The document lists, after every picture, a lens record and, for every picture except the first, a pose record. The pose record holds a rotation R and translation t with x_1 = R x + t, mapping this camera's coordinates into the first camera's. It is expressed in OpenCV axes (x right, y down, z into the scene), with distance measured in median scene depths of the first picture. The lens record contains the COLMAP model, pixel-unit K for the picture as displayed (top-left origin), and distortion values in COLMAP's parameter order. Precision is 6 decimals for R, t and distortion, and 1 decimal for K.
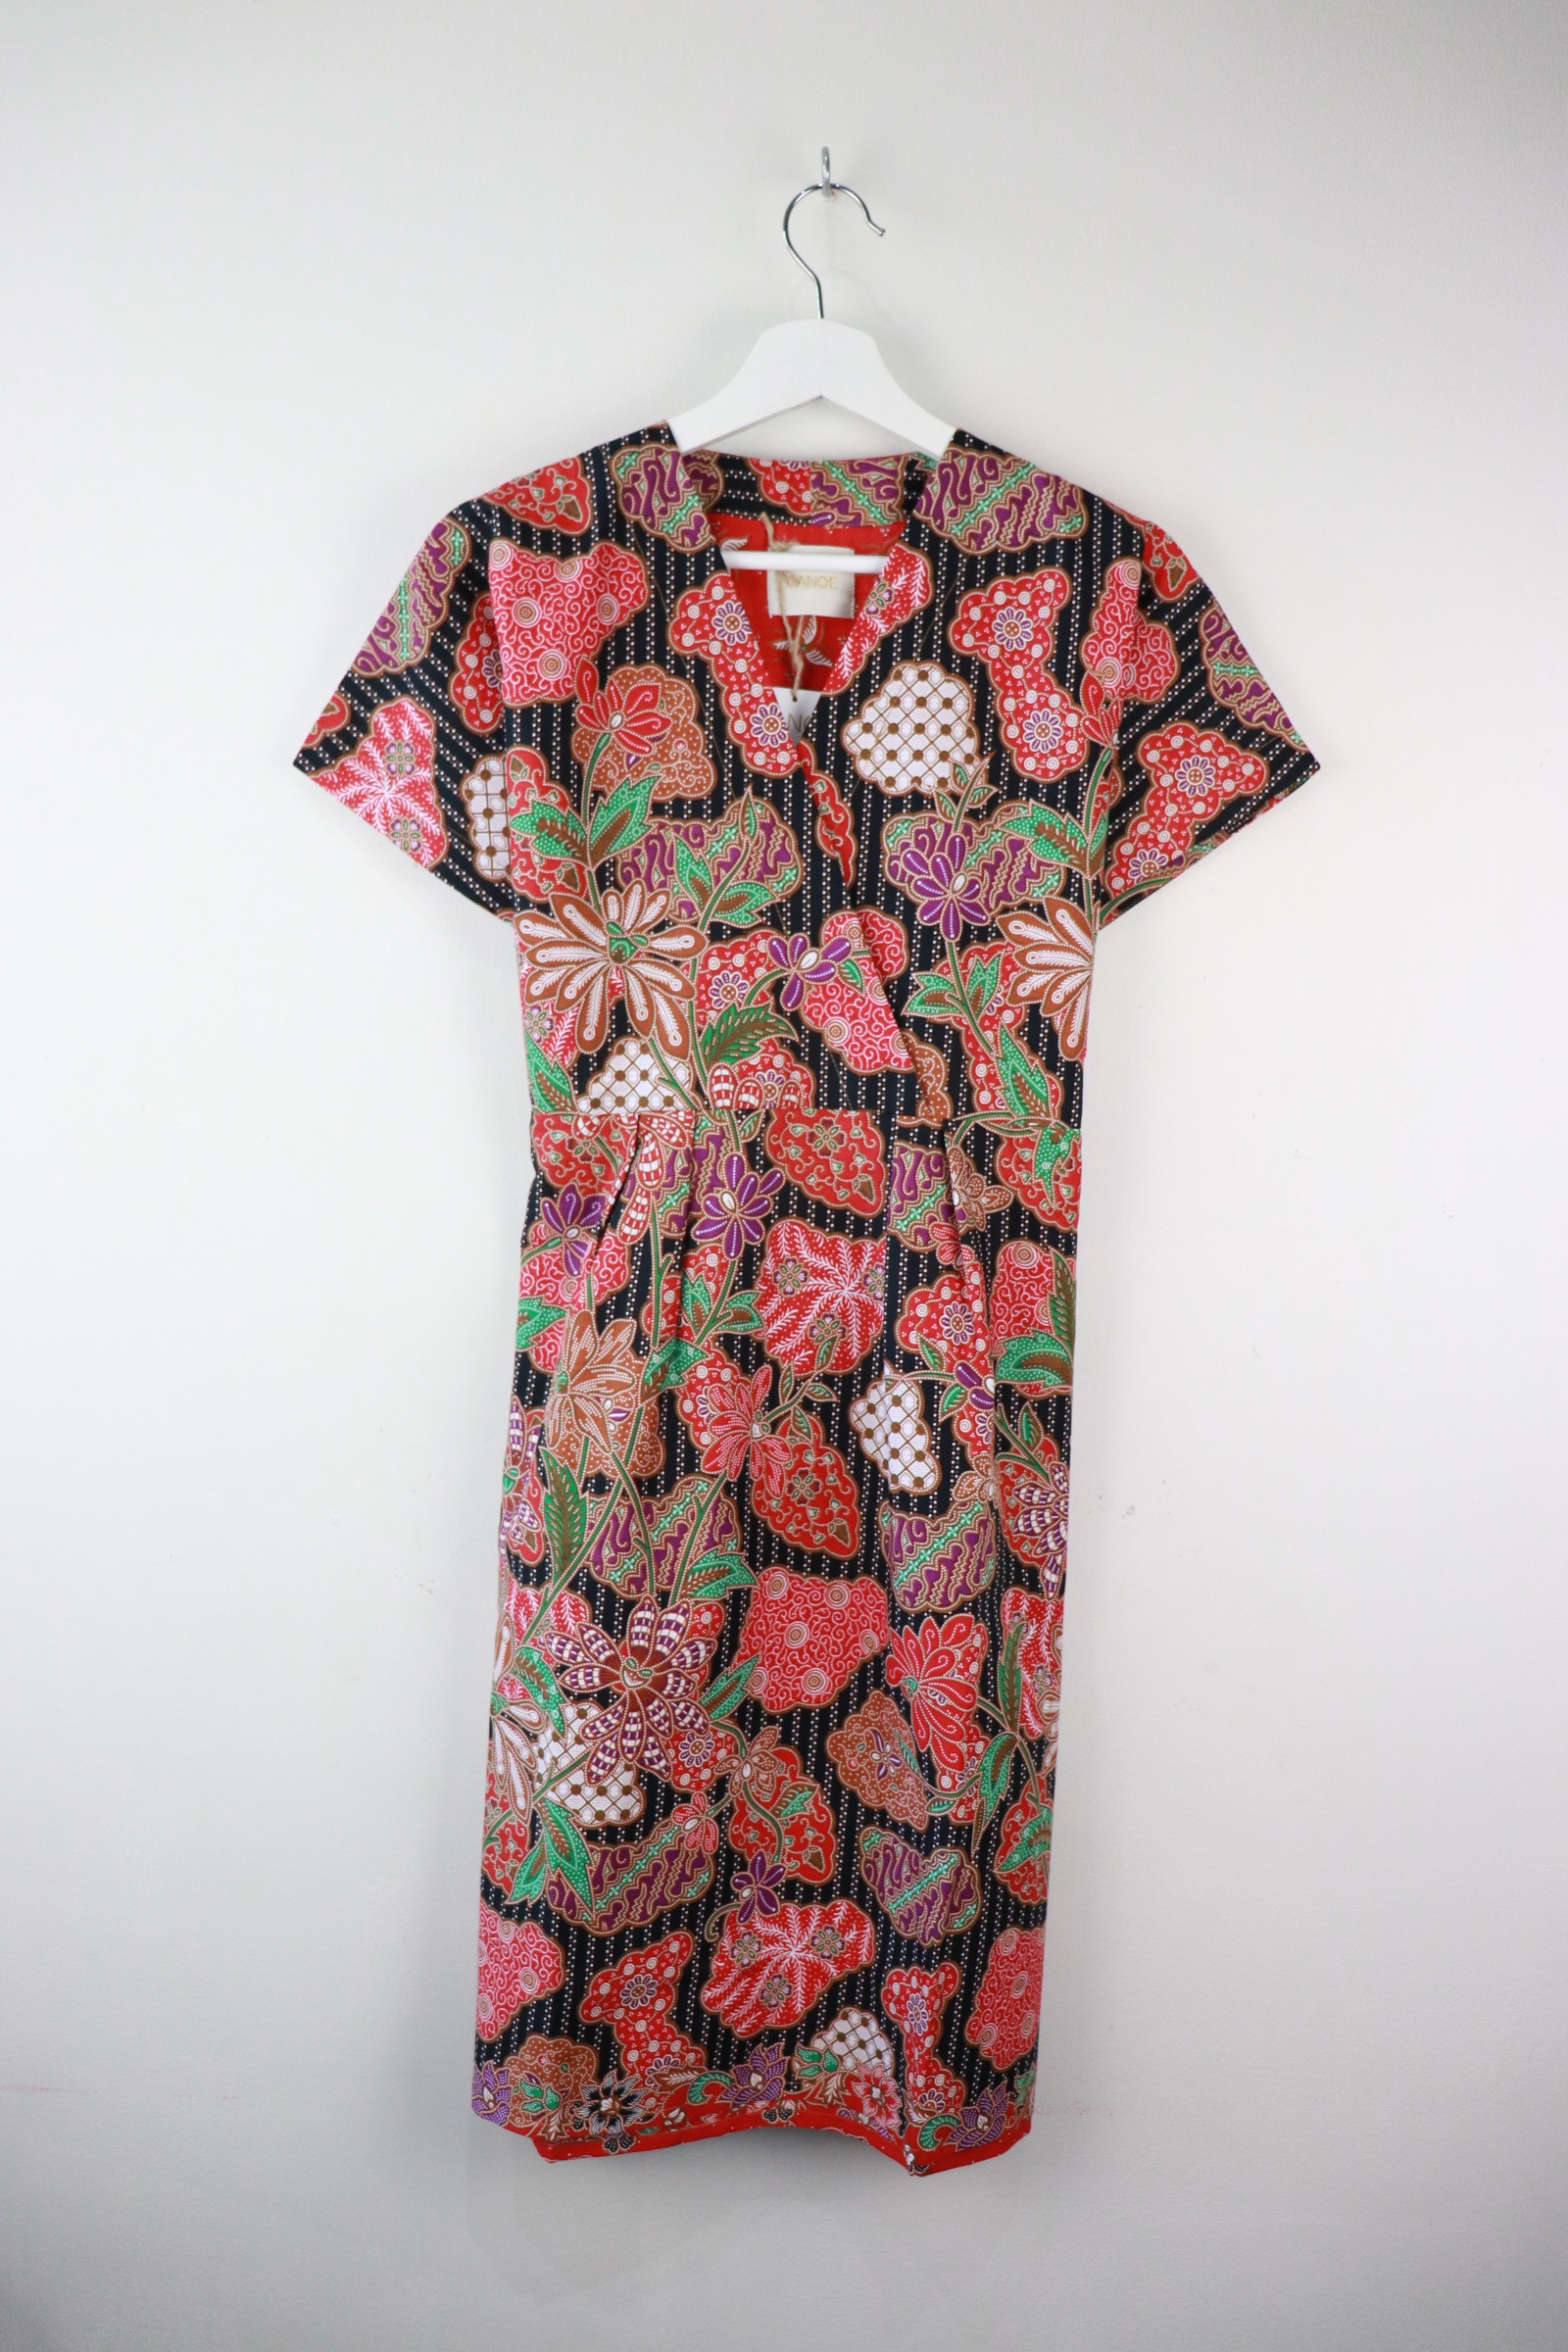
lens RADIAL K [[2037.7, 0, 794.8], [0, 2037.7, 1144.3], [0, 0, 1]] dist [-0.171243, 0.168927]
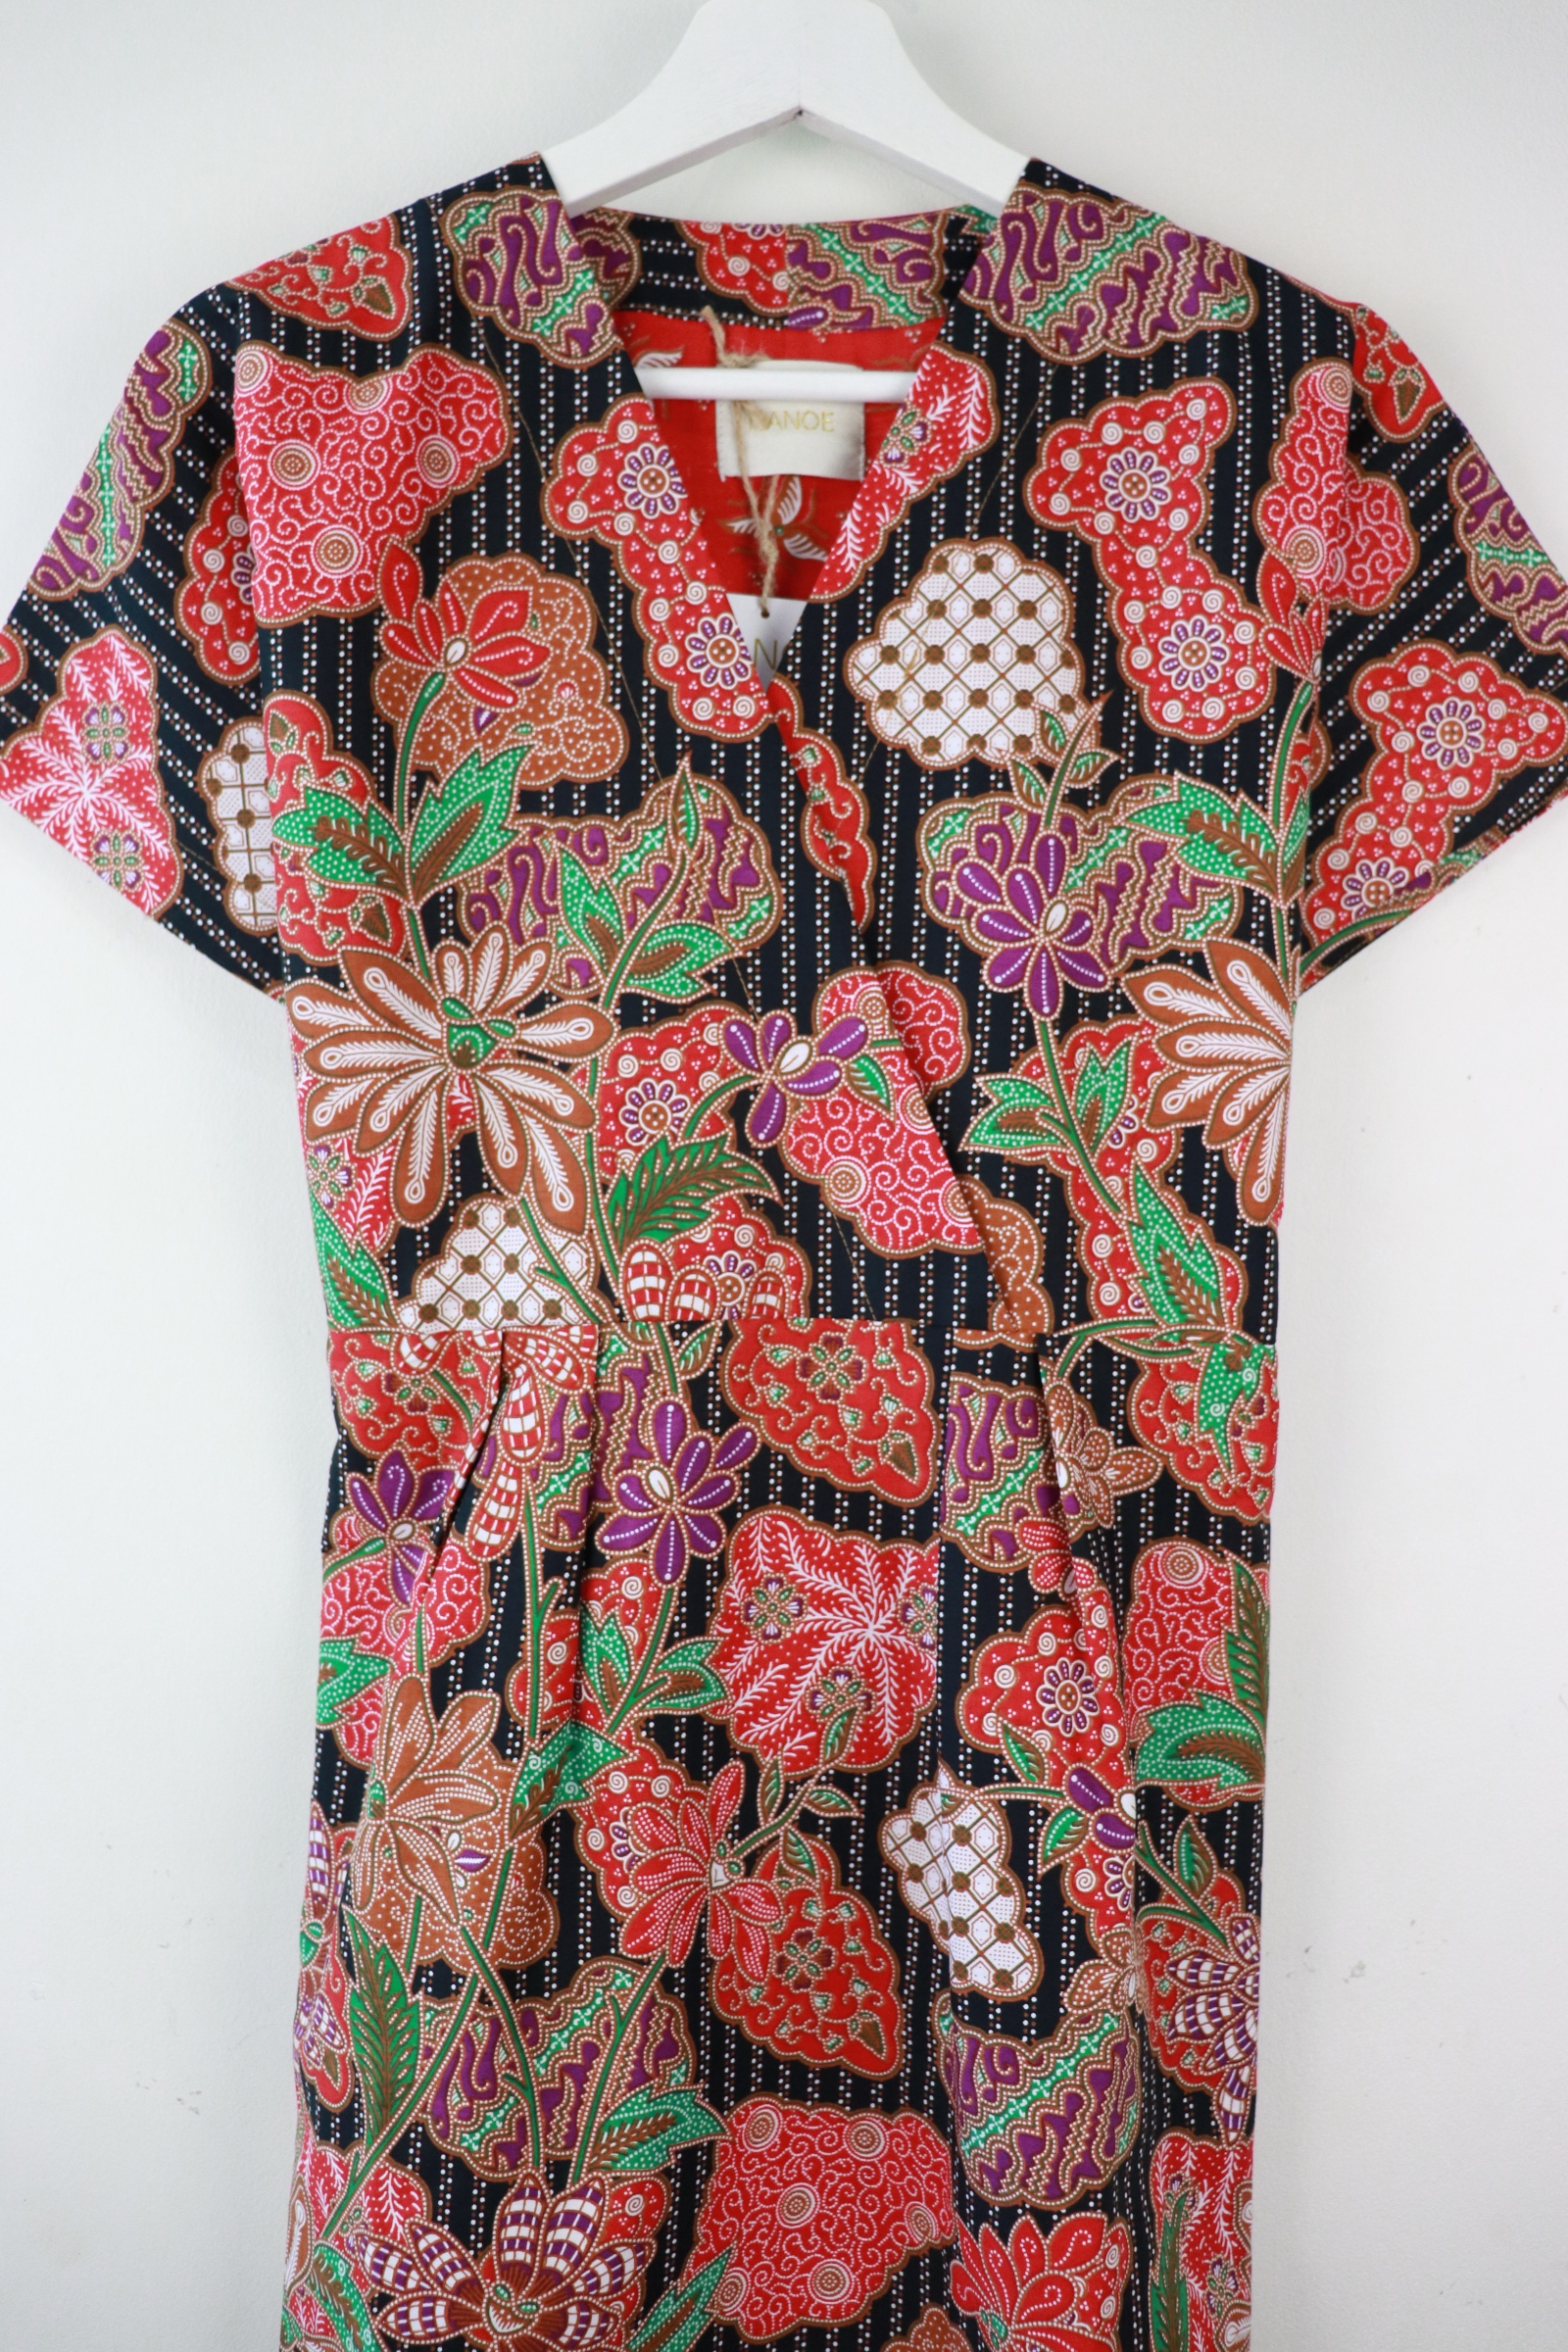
lens RADIAL K [[2037.7, 0, 794.8], [0, 2037.7, 1144.3], [0, 0, 1]] dist [-0.171243, 0.168927]
pose [[0.999369, -0.016862, -0.031256, 0.024392], [0.014719, 0.997605, -0.067582, -0.027701], [0.032321, 0.067079, 0.997224, 0.432362]]
